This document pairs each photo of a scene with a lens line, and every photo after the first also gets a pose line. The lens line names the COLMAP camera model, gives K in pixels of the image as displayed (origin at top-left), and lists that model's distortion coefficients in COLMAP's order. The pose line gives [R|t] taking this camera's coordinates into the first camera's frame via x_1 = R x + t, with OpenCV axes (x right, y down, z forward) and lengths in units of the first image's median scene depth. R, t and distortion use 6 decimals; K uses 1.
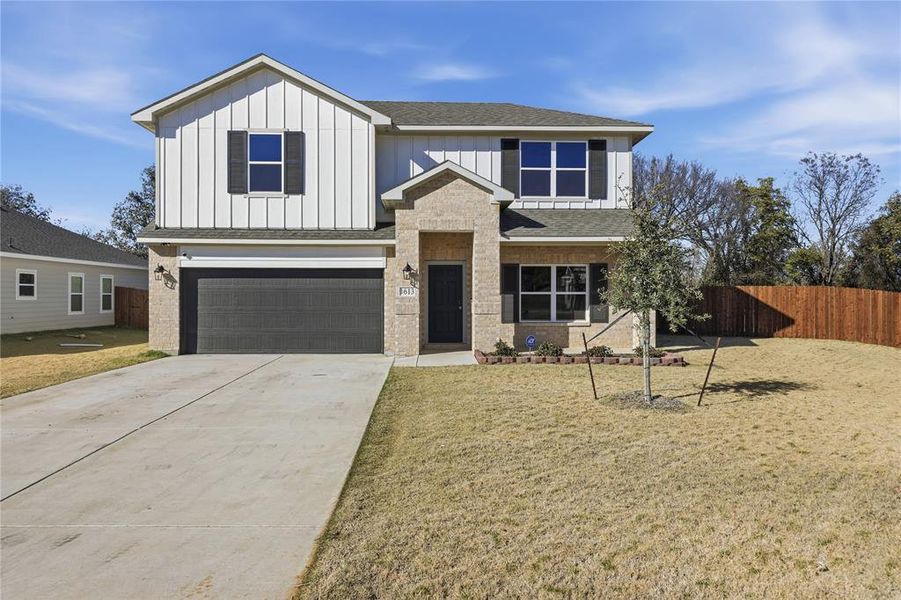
lens RADIAL K [[555.4, 0, 437.6], [0, 555.4, 299.1], [0, 0, 1]] dist [-0.001950, -0.001440]
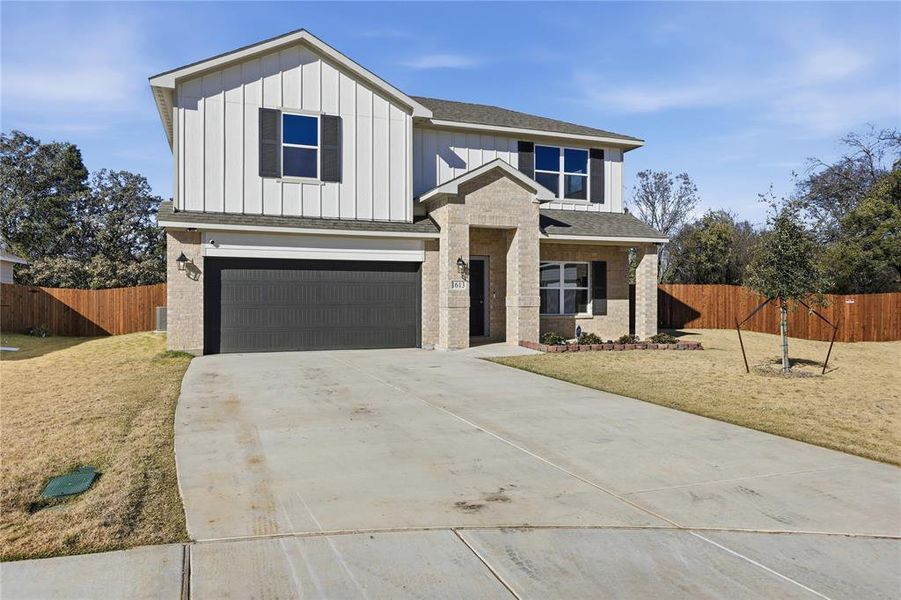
lens RADIAL K [[575.3, 0, 425.1], [0, 575.3, 299.4], [0, 0, 1]] dist [0.003026, 0.000360]
pose [[0.953409, -0.000257, 0.301682, -0.401672], [0.000963, 0.999997, -0.002193, 0.013908], [-0.301680, 0.002381, 0.953406, 0.016092]]
